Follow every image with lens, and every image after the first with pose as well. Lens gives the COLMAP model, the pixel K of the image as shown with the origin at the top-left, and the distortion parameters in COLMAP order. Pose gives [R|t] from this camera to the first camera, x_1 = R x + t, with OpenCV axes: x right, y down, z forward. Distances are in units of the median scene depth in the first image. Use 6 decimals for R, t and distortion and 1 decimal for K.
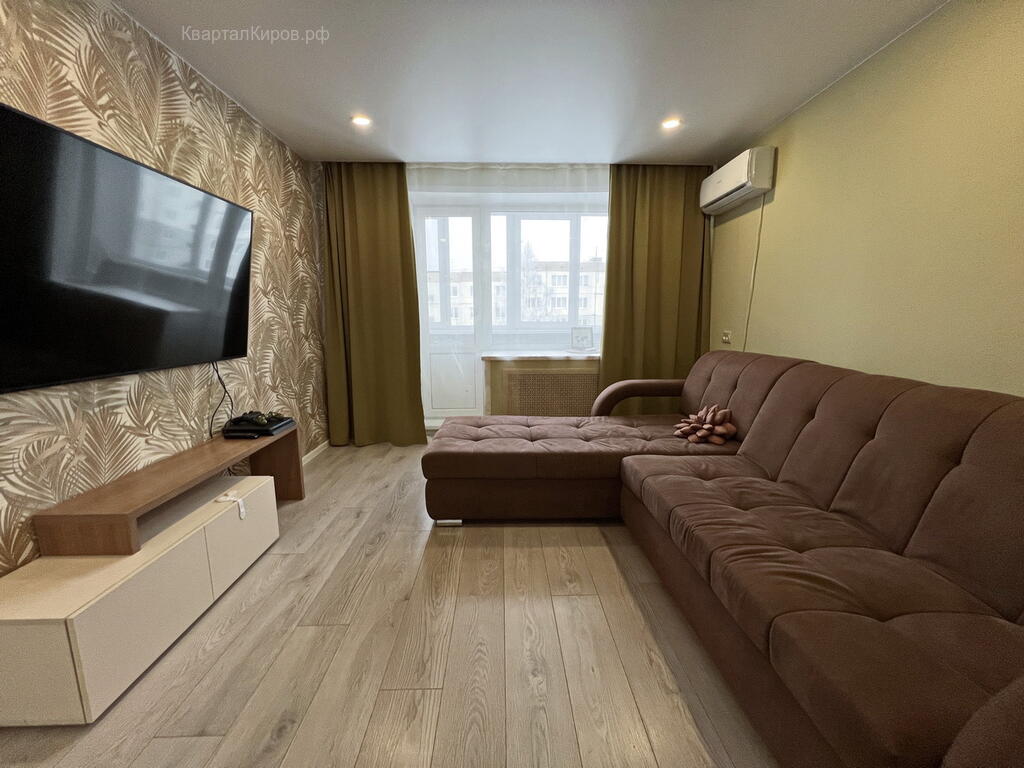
lens RADIAL K [[410.2, 0, 511.3], [0, 410.2, 385.0], [0, 0, 1]] dist [-0.002142, 0.000570]
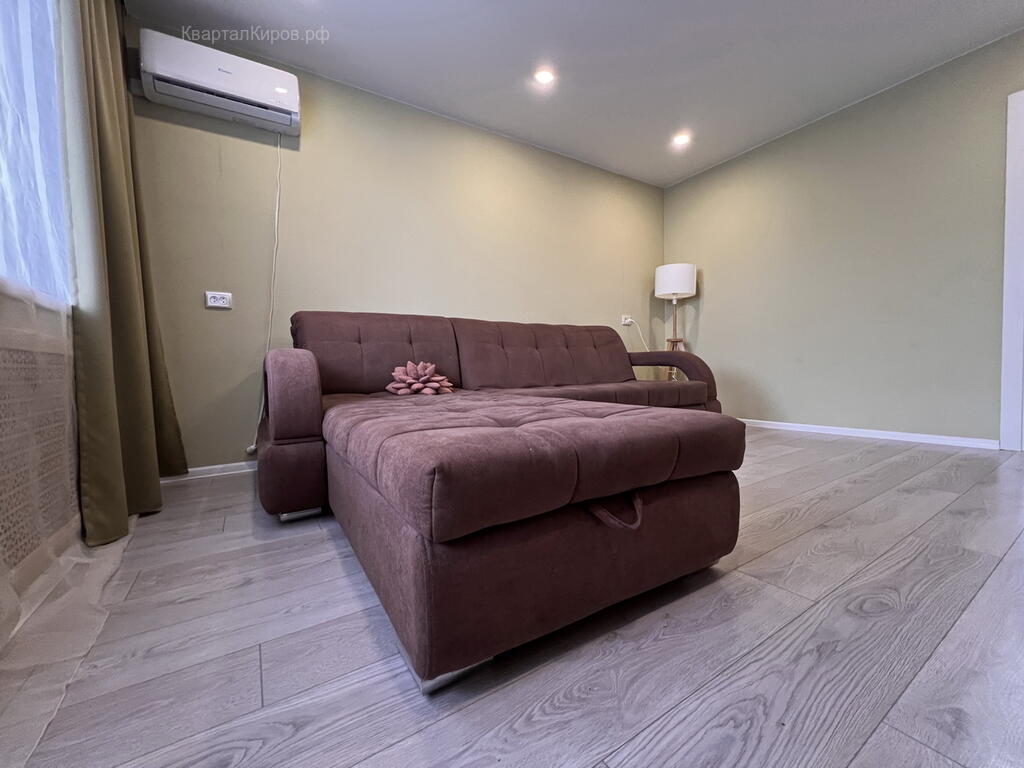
lens RADIAL K [[410.2, 0, 511.3], [0, 410.2, 385.0], [0, 0, 1]] dist [-0.002142, 0.000570]
pose [[-0.520688, -0.024876, 0.853385, -0.532605], [0.161911, 0.978558, 0.127313, 0.021891], [-0.838253, 0.204463, -0.505496, 1.607168]]
